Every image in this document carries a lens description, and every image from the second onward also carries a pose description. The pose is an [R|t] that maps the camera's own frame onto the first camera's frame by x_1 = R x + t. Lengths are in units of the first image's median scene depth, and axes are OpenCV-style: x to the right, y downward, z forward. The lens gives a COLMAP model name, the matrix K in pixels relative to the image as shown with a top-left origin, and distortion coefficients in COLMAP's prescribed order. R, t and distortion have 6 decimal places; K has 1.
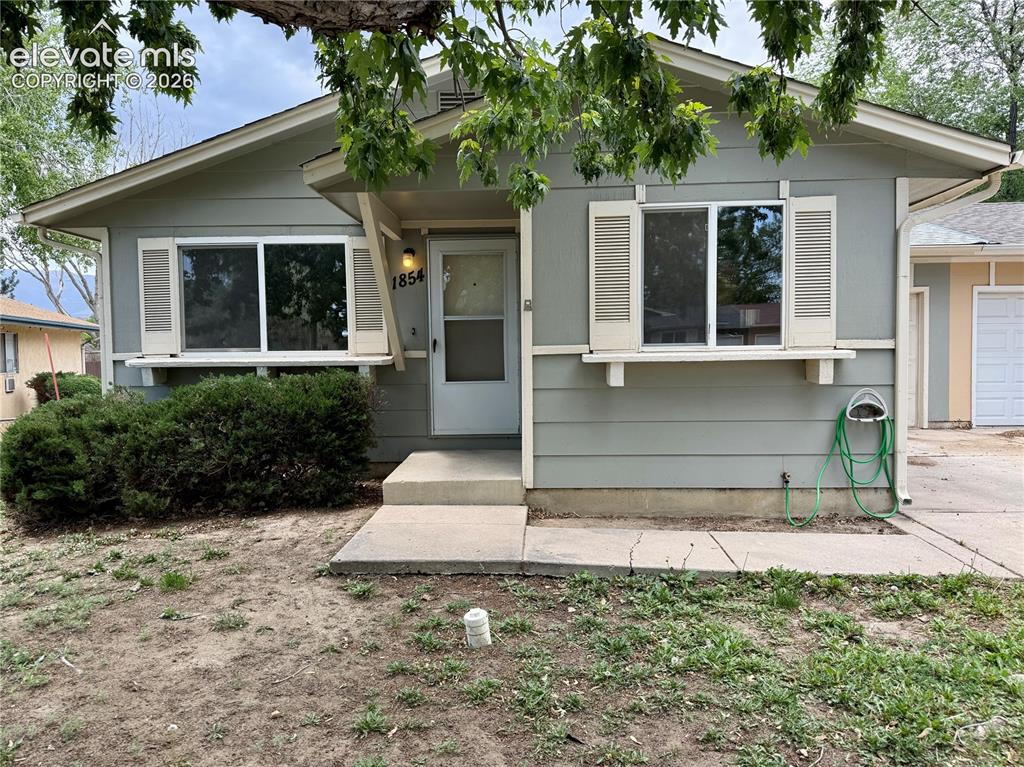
lens RADIAL K [[743.5, 0, 512.0], [0, 743.5, 383.5], [0, 0, 1]] dist [0.086392, -0.153917]
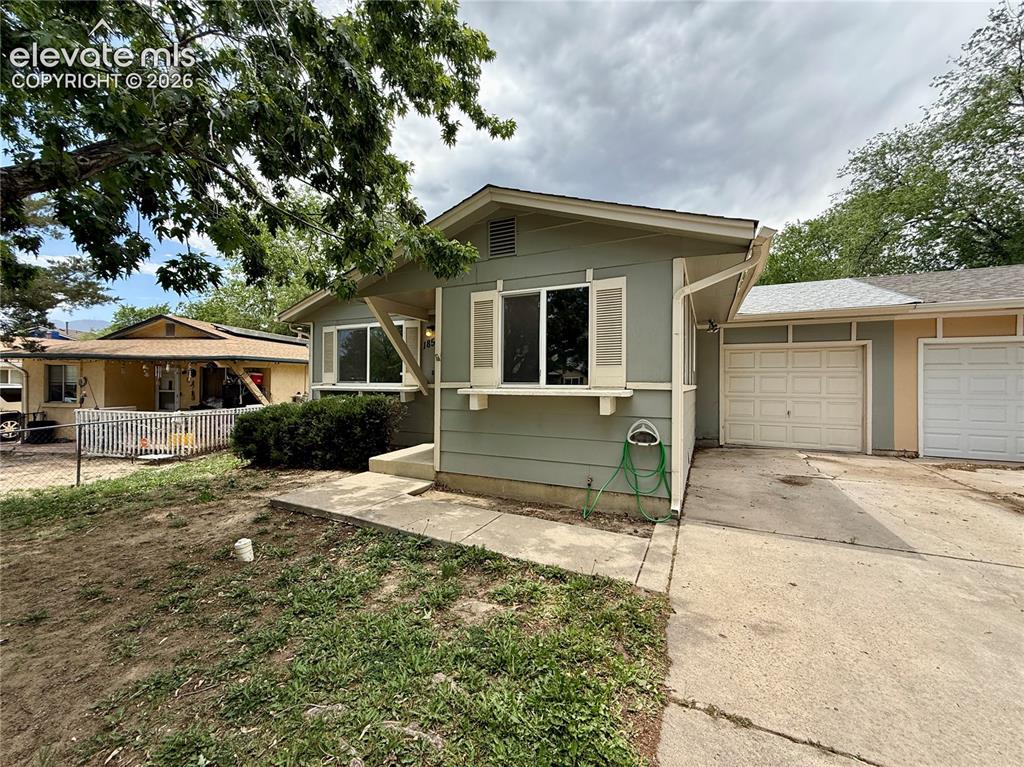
lens RADIAL K [[419.0, 0, 512.0], [0, 419.0, 383.5], [0, 0, 1]] dist [0.001121, -0.000201]
pose [[0.909892, 0.018031, -0.414452, 0.552138], [-0.035254, 0.998802, -0.033943, -0.023629], [0.413344, 0.045495, 0.909438, 0.232016]]
